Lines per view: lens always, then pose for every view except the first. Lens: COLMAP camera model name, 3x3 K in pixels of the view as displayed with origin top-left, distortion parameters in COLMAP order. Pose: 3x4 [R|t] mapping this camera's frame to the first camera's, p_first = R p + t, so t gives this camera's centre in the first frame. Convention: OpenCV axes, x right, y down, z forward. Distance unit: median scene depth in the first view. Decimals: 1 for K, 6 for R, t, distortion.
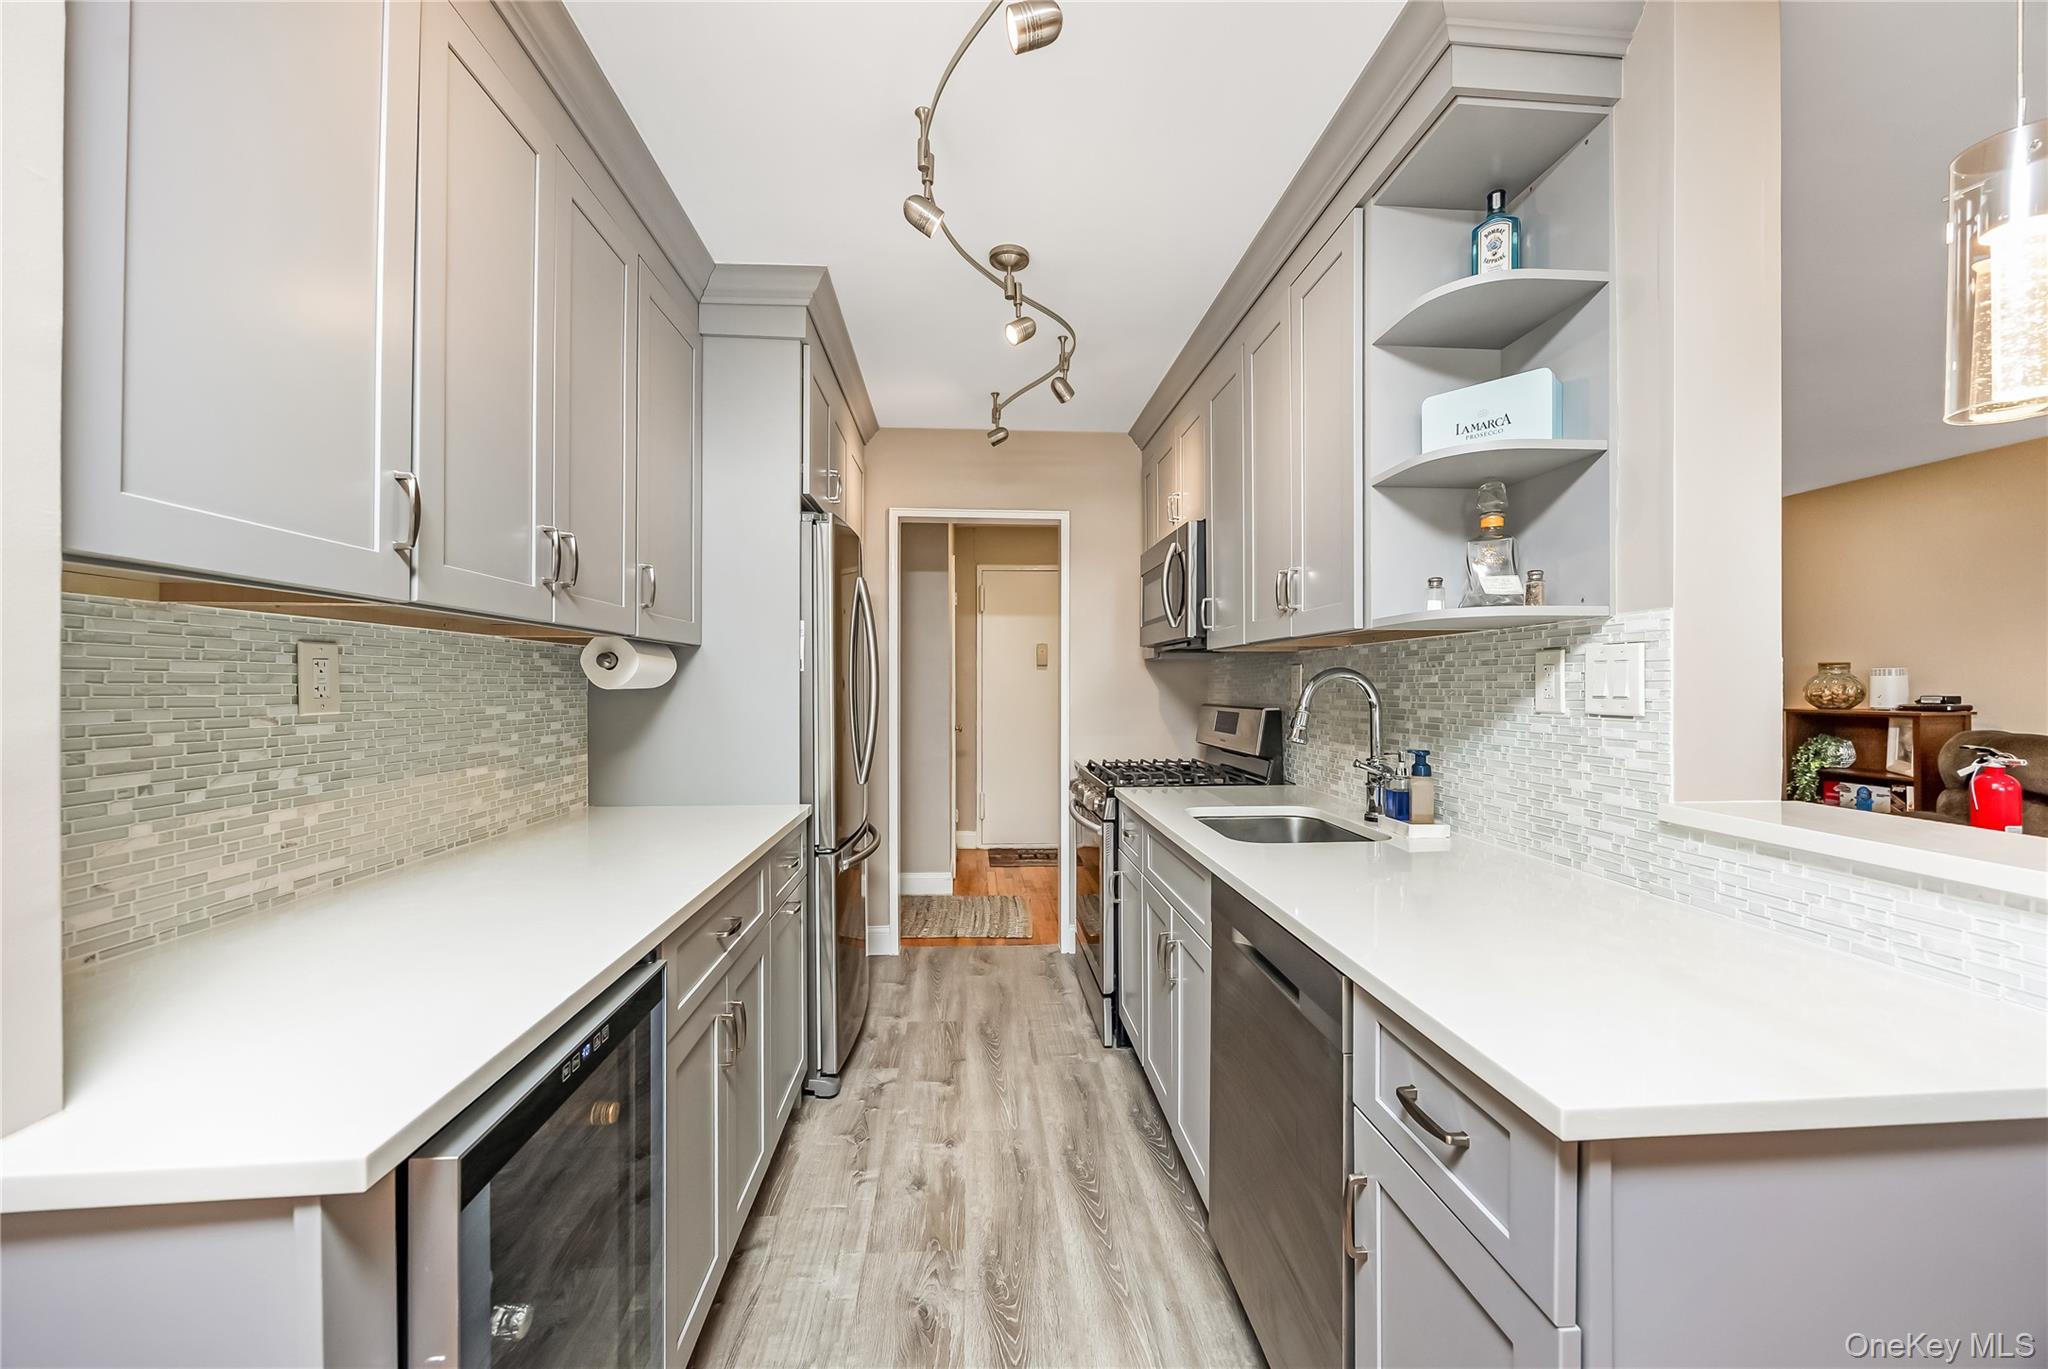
lens RADIAL K [[813.6, 0, 1030.7], [0, 813.6, 684.7], [0, 0, 1]] dist [0.001672, 0.000146]
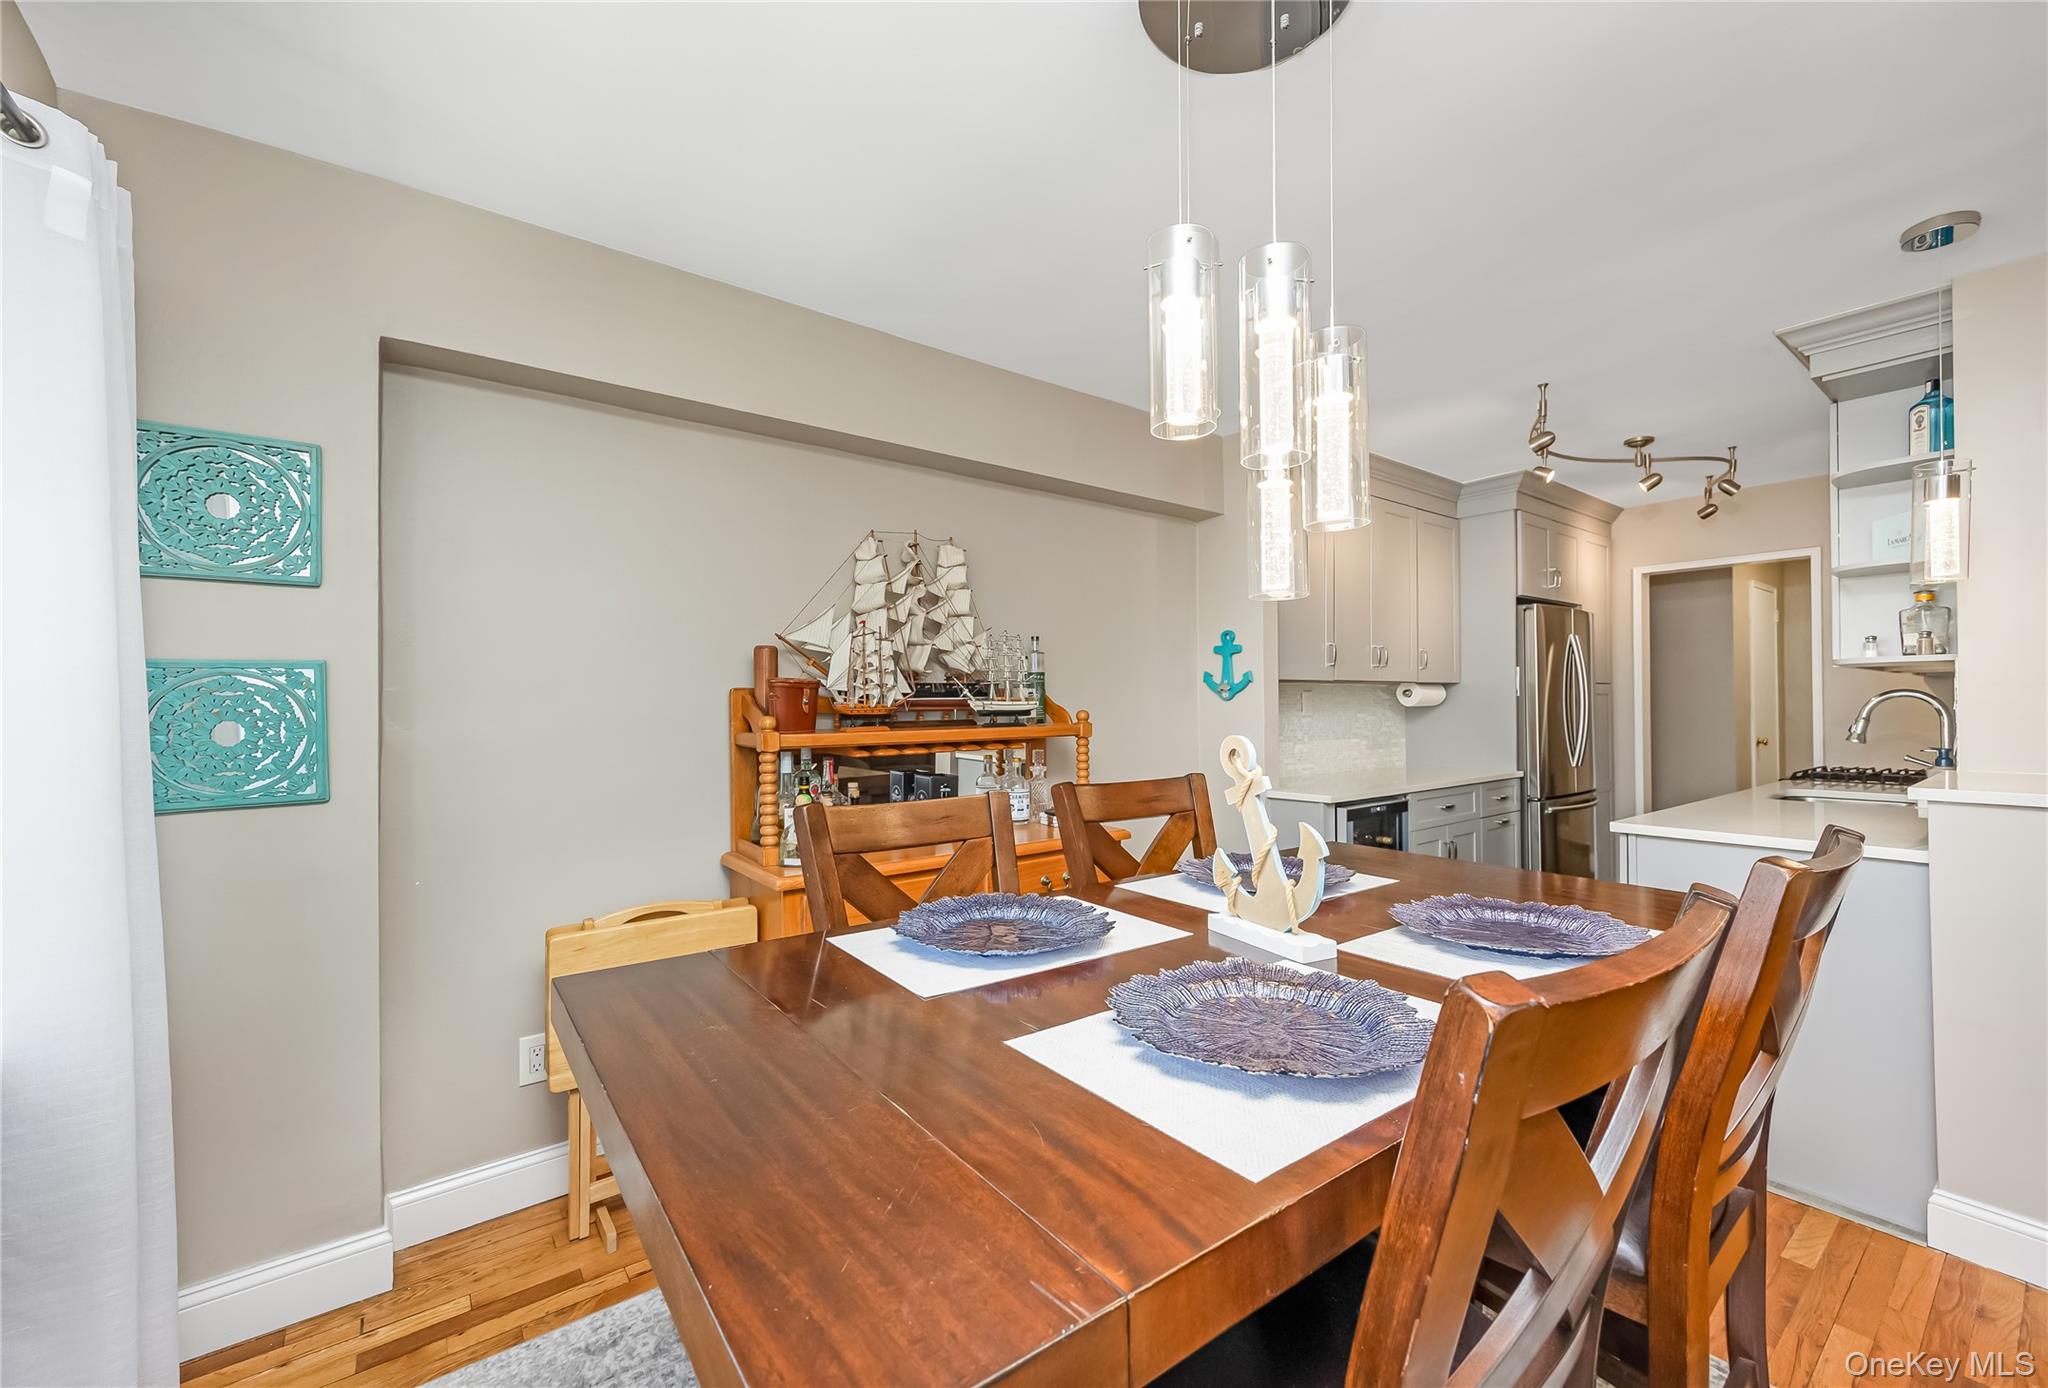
lens RADIAL K [[813.6, 0, 1026.1], [0, 813.6, 697.0], [0, 0, 1]] dist [0.001672, 0.000146]
pose [[0.532795, -0.012305, -0.846155, 0.728802], [0.012604, 0.999899, -0.006605, -0.015953], [0.846151, -0.007145, 0.532896, -0.960282]]
